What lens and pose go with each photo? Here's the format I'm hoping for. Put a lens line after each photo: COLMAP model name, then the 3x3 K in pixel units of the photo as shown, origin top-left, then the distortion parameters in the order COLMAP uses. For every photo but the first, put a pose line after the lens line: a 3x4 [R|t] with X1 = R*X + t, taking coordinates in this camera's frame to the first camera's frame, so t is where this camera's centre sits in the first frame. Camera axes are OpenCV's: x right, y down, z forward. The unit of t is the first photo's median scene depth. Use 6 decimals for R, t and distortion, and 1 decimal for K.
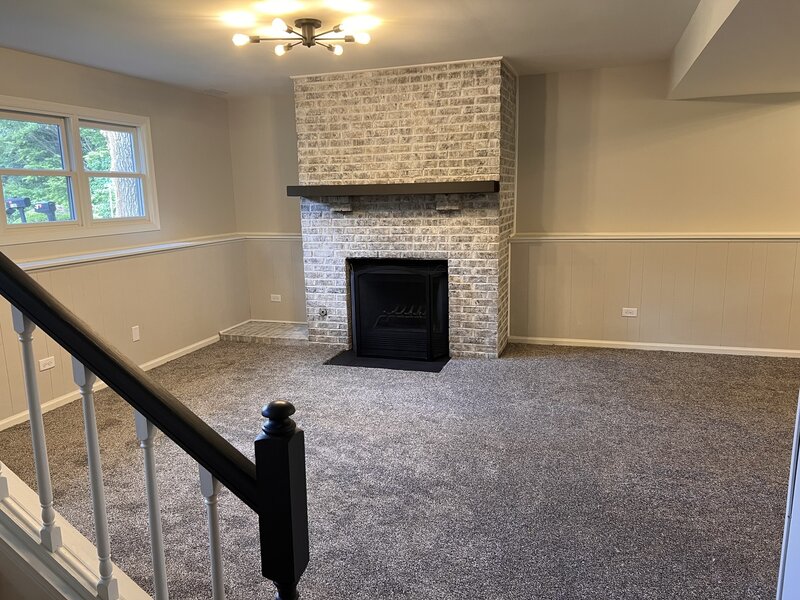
lens RADIAL K [[594.9, 0, 400.1], [0, 594.9, 304.9], [0, 0, 1]] dist [0.041179, -0.057997]
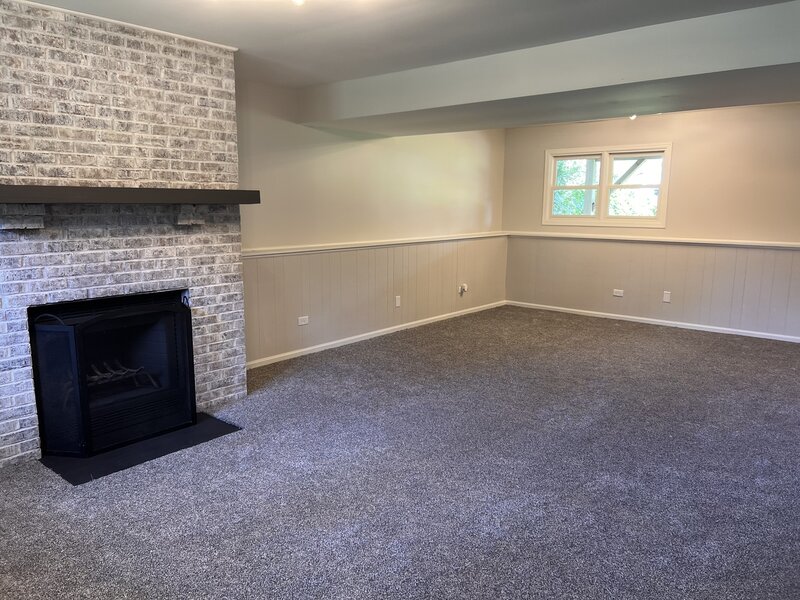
lens RADIAL K [[594.9, 0, 400.9], [0, 594.9, 297.7], [0, 0, 1]] dist [0.041179, -0.057997]
pose [[0.372194, -0.121980, 0.920105, -0.537091], [0.158363, 0.985136, 0.066541, -0.072989], [-0.914545, 0.120944, 0.385979, 0.451528]]
